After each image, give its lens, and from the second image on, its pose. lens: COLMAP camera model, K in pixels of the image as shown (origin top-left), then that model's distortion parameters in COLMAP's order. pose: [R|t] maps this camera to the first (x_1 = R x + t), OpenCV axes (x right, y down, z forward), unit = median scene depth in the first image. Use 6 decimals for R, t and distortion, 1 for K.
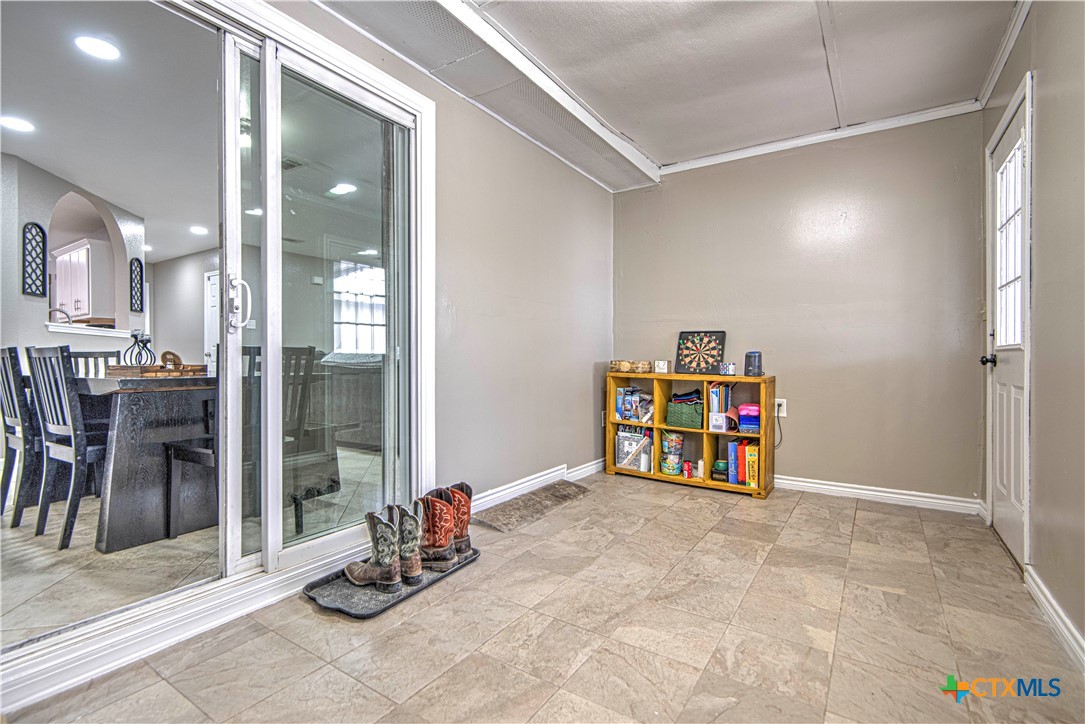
lens RADIAL K [[496.6, 0, 539.3], [0, 496.6, 356.5], [0, 0, 1]] dist [0.017702, -0.007032]
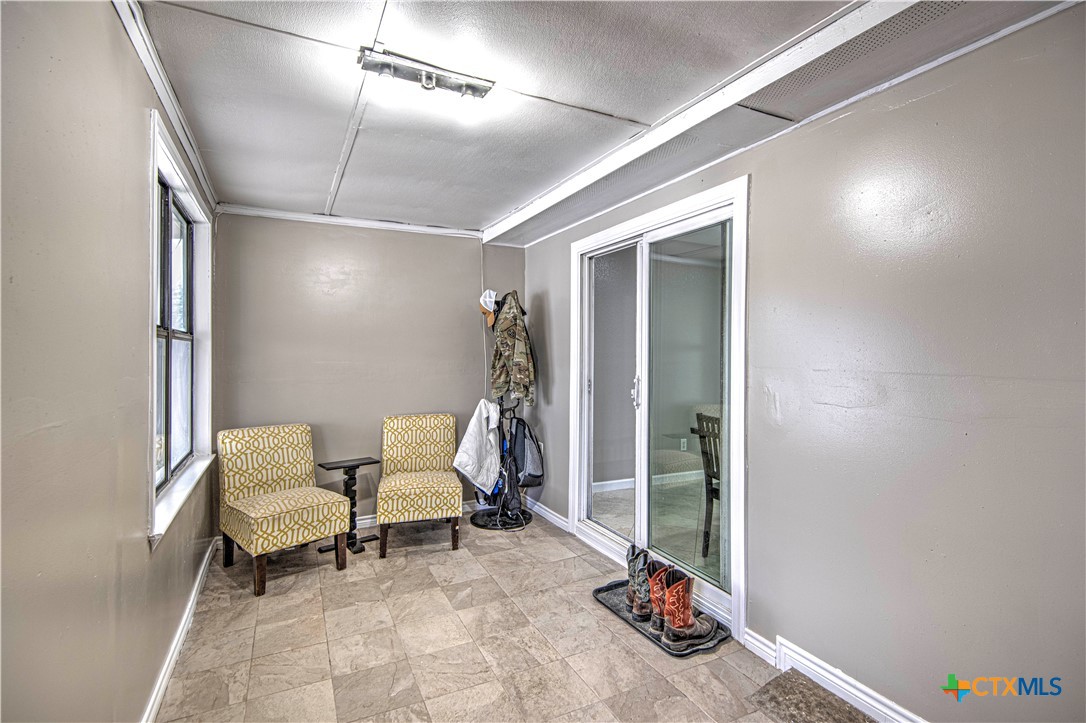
lens RADIAL K [[497.1, 0, 538.5], [0, 497.1, 357.8], [0, 0, 1]] dist [0.017702, -0.007032]
pose [[-0.494956, -0.002276, -0.868915, 1.078334], [-0.008959, 0.999957, 0.002484, -0.232596], [0.868872, 0.009015, -0.494955, 1.547189]]
